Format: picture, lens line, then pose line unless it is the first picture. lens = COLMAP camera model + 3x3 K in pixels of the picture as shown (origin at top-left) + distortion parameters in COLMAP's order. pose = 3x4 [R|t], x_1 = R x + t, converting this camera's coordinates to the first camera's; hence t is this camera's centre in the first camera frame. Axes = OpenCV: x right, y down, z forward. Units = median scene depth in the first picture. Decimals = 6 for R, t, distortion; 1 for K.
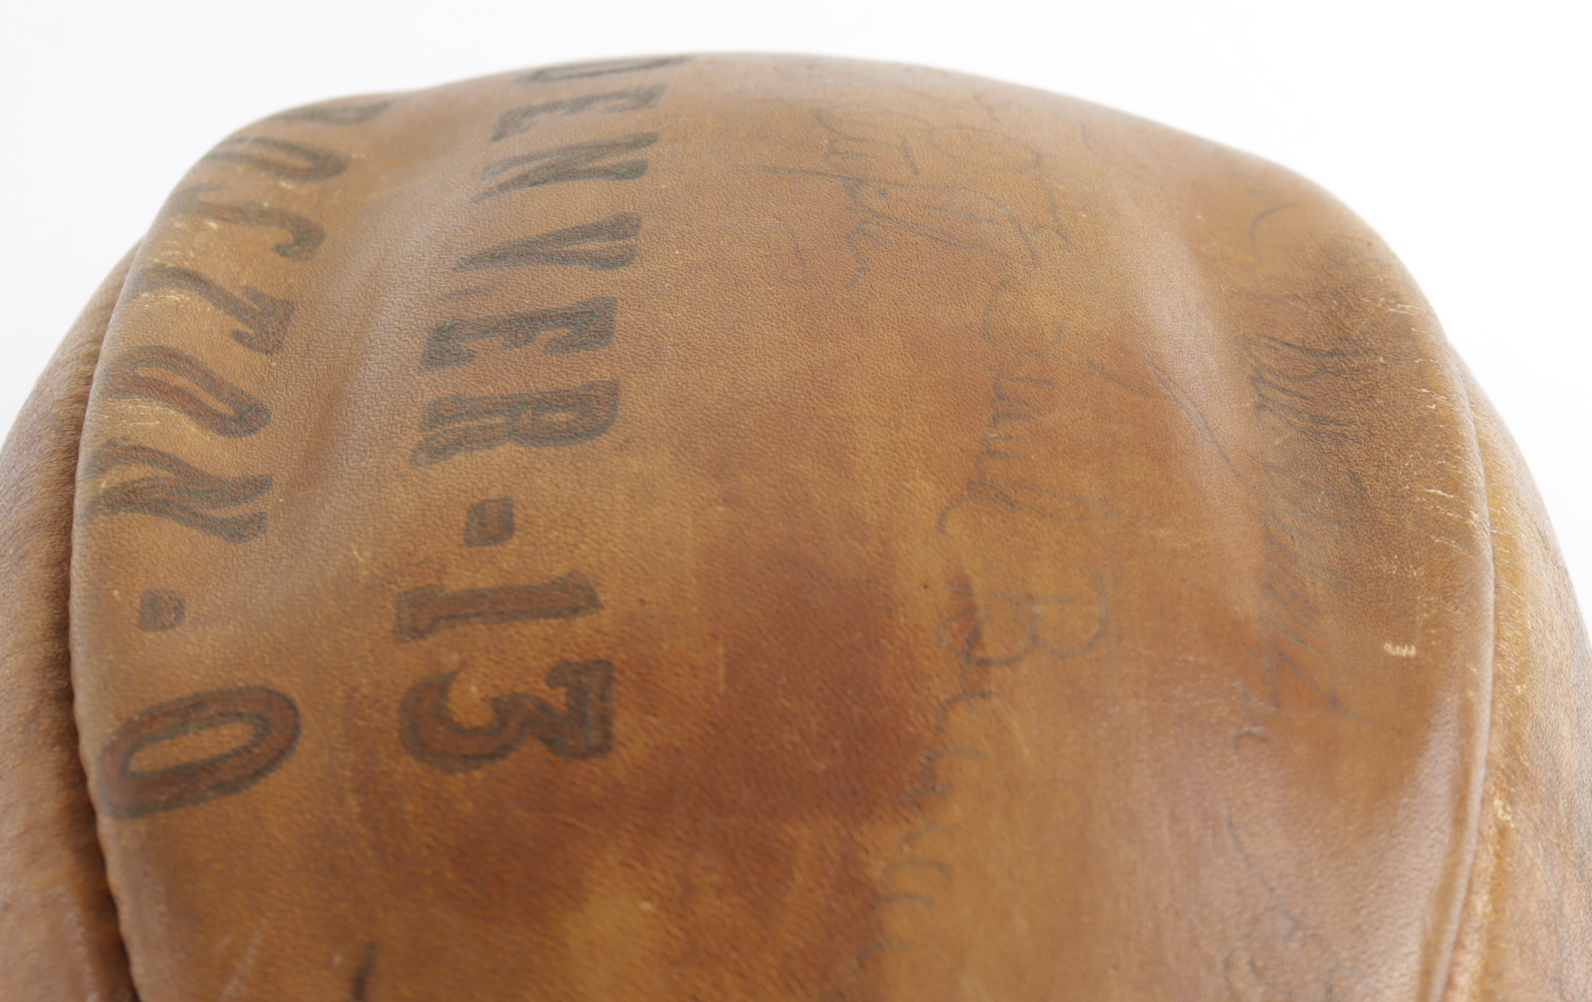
lens RADIAL K [[4250.0, 0, 792.6], [0, 4250.0, 501.0], [0, 0, 1]] dist [0.034652, 0.000000]
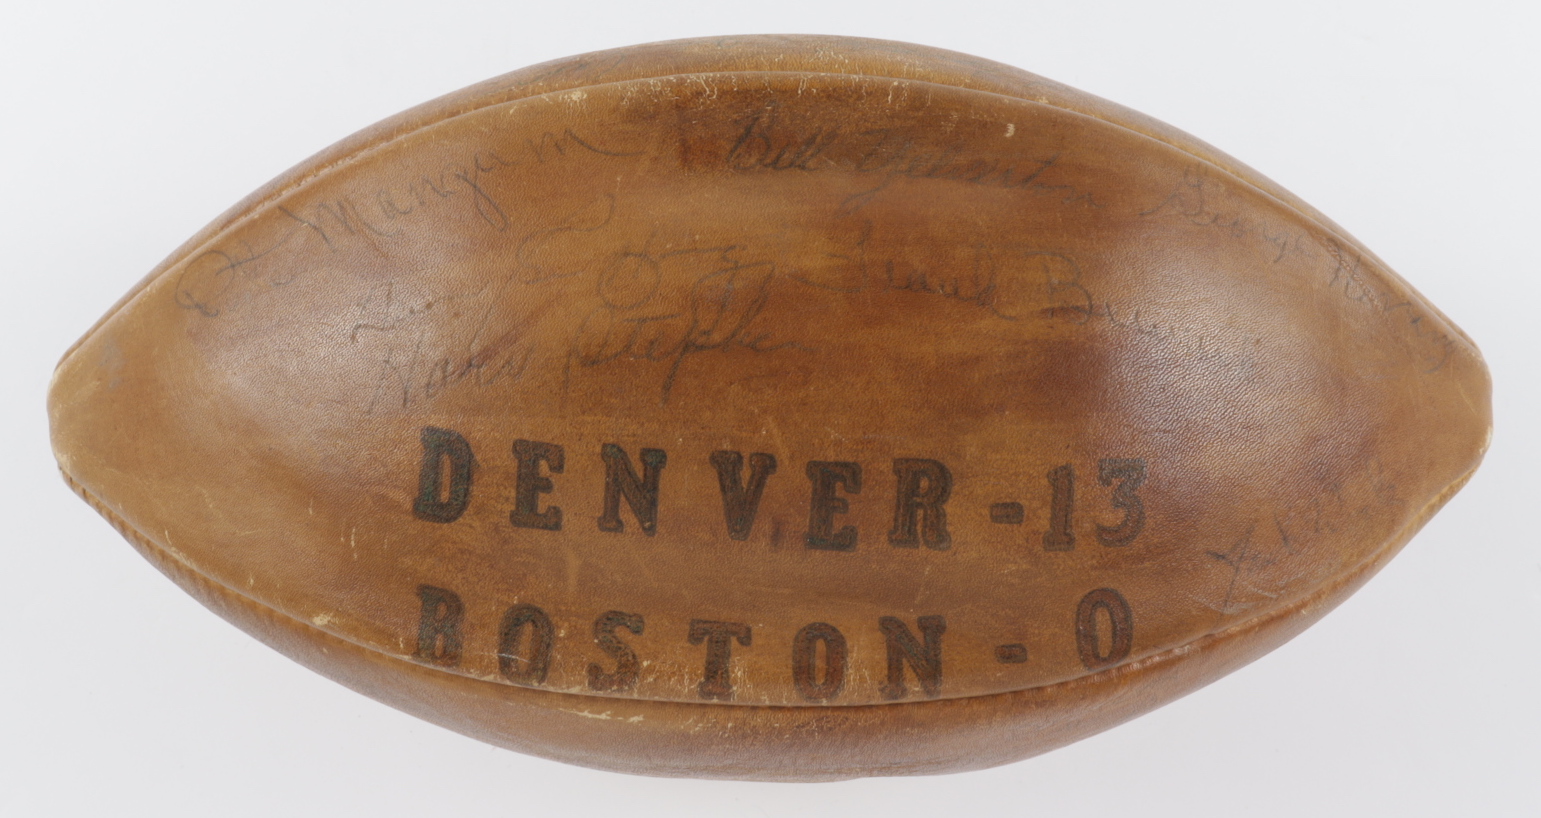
lens RADIAL K [[1747.5, 0, 769.7], [0, 1747.5, 407.0], [0, 0, 1]] dist [-0.005239, 0.000000]
pose [[0.022582, -0.998942, 0.040062, -0.052619], [0.585482, 0.045696, 0.809396, -0.810254], [-0.810371, 0.005178, 0.585895, 0.527704]]
